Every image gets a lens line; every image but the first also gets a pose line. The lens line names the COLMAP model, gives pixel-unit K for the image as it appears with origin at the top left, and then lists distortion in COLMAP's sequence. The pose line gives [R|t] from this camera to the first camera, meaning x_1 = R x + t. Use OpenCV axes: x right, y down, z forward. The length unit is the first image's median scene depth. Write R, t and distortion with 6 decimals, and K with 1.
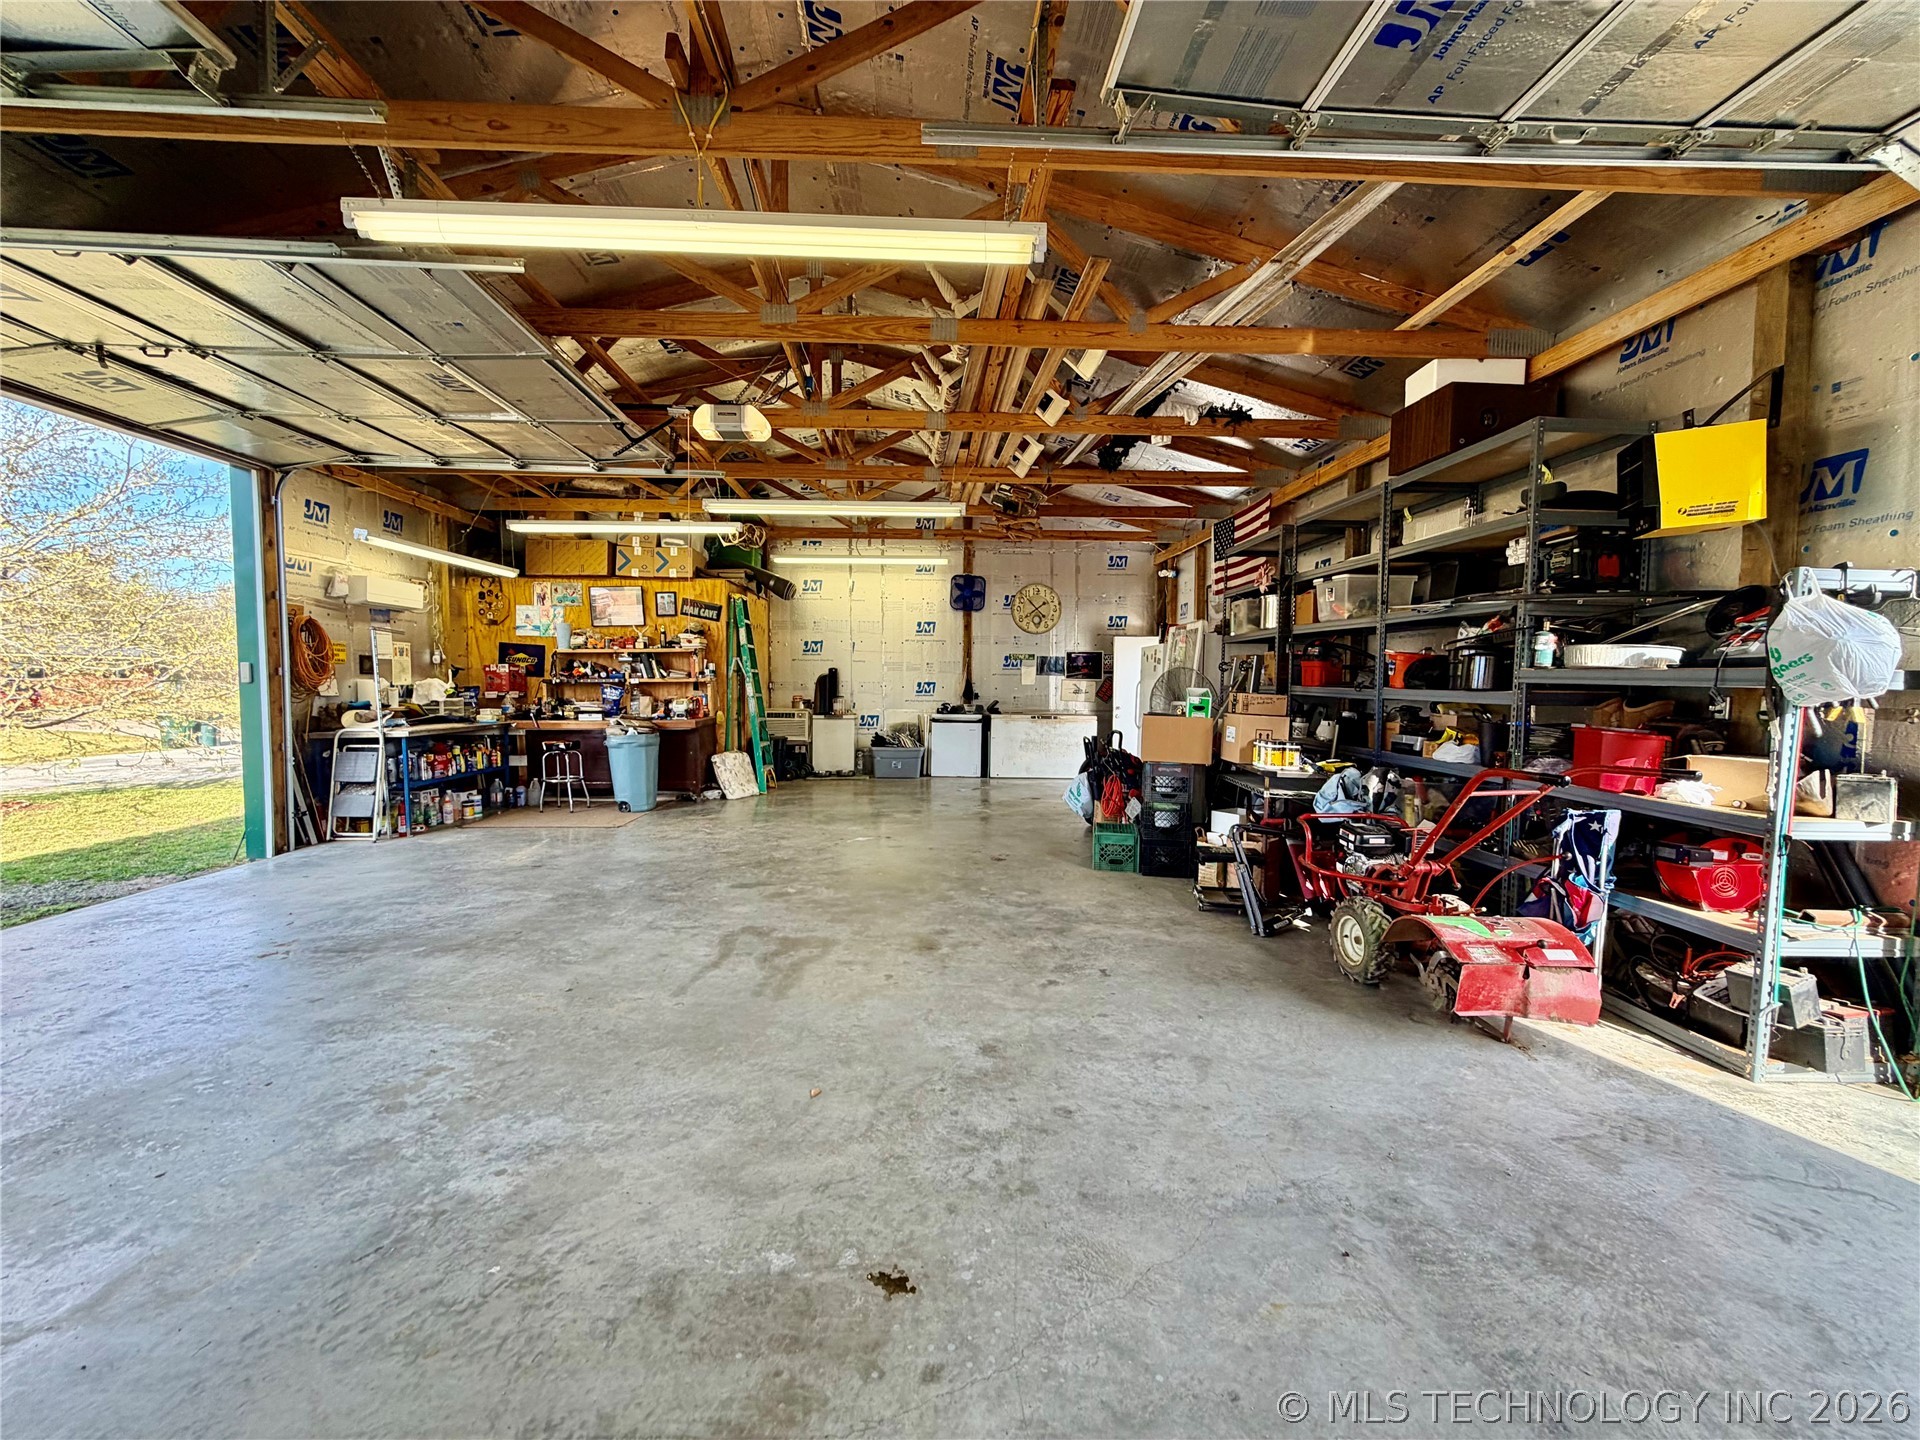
lens RADIAL K [[766.0, 0, 955.6], [0, 766.0, 723.0], [0, 0, 1]] dist [-0.001038, -0.000146]
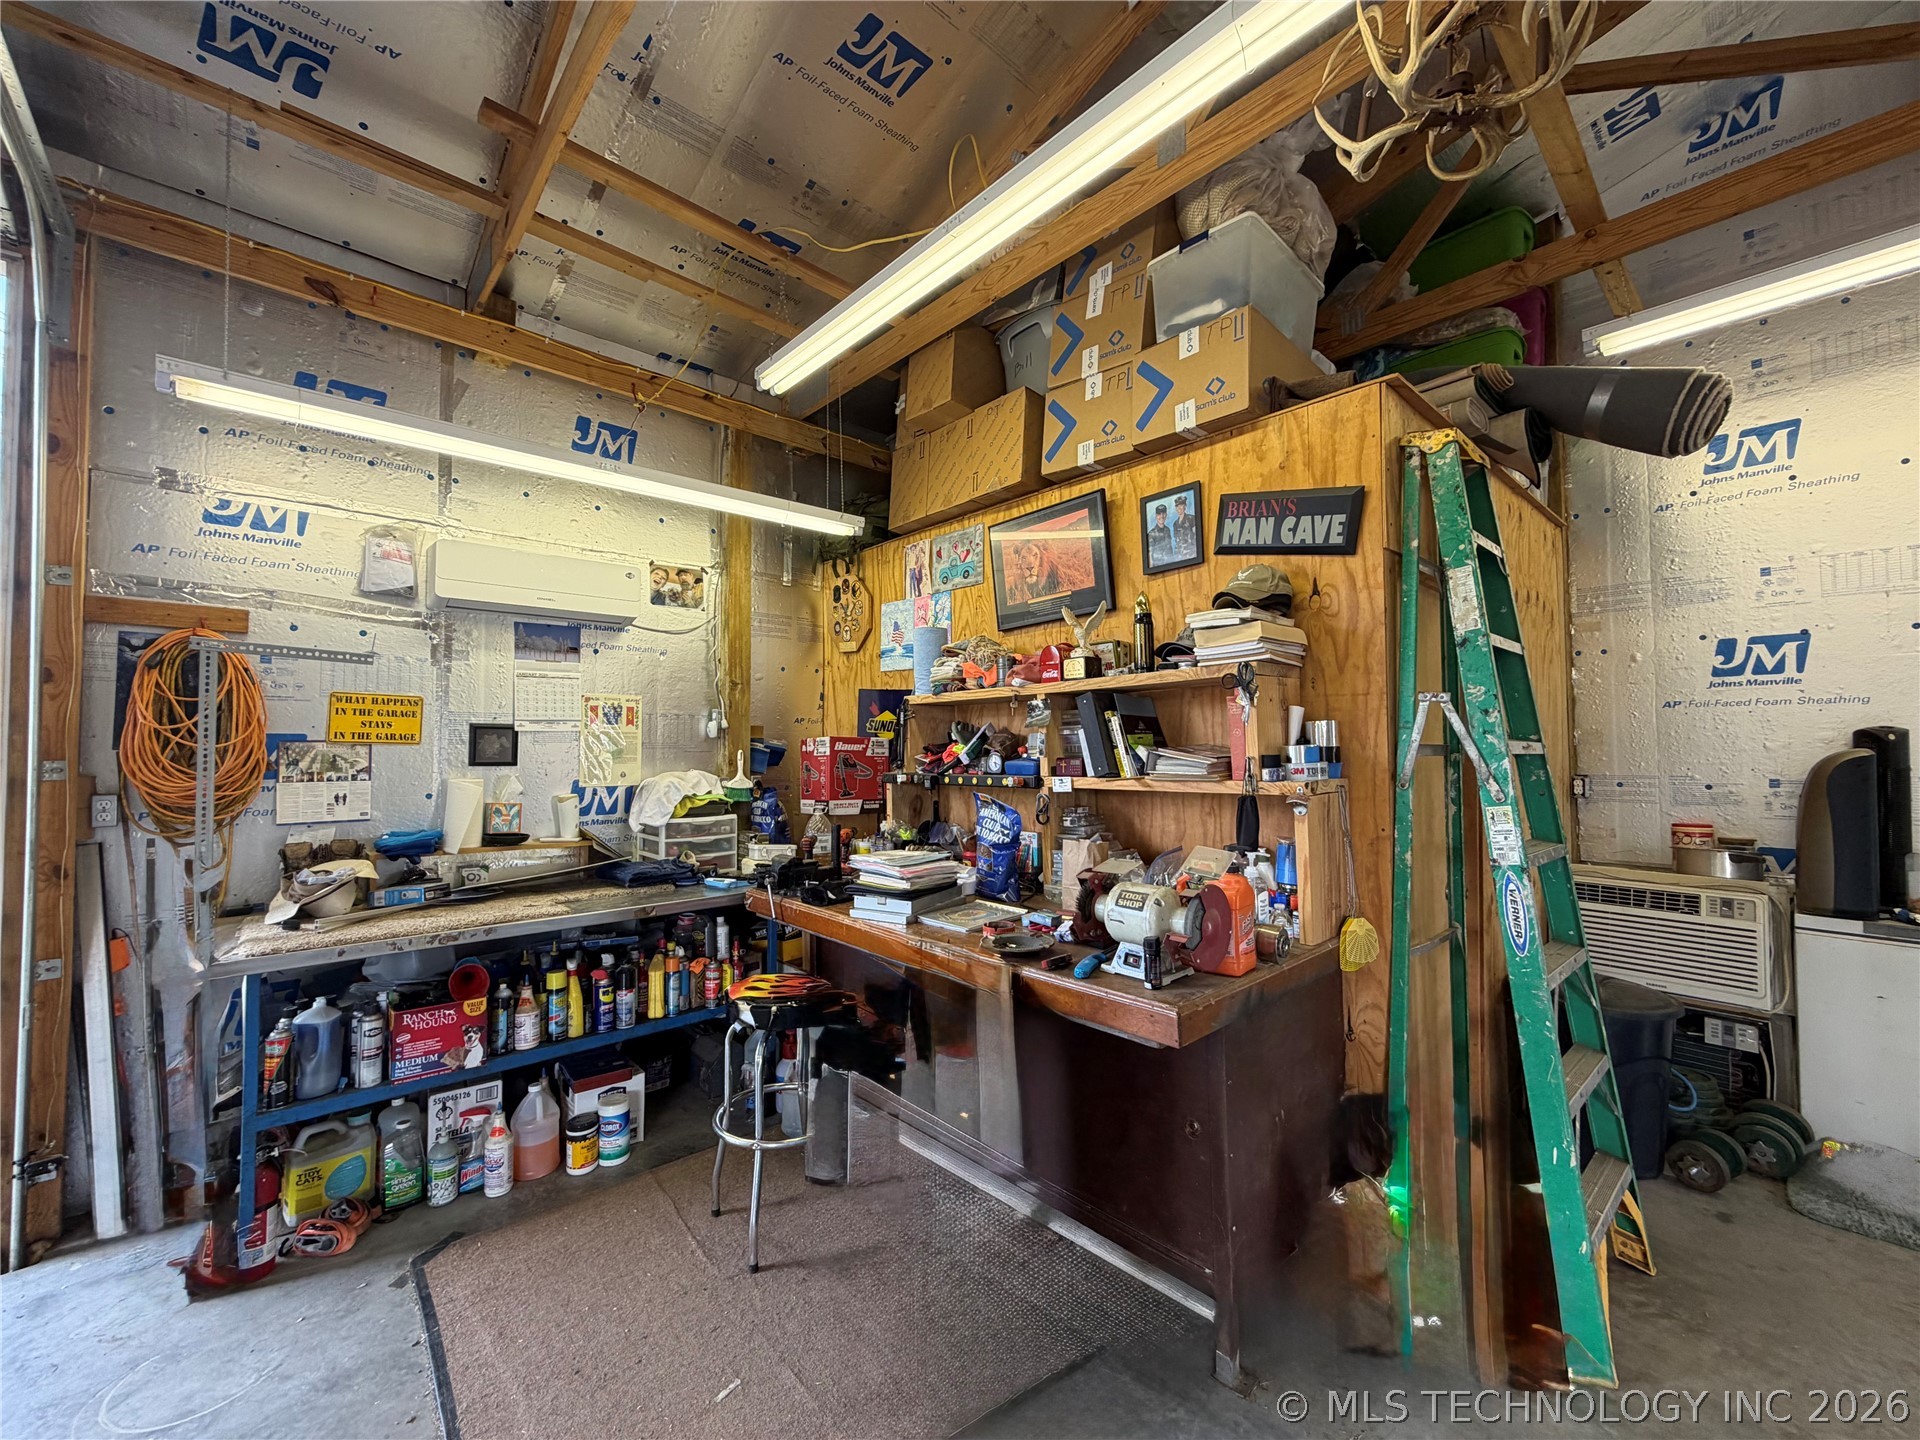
lens RADIAL K [[766.0, 0, 959.9], [0, 766.0, 718.2], [0, 0, 1]] dist [-0.001038, -0.000146]
pose [[0.641824, -0.033414, -0.766123, -0.204549], [-0.036039, 0.996632, -0.073659, -0.056505], [0.766004, 0.074887, 0.638459, 0.755710]]
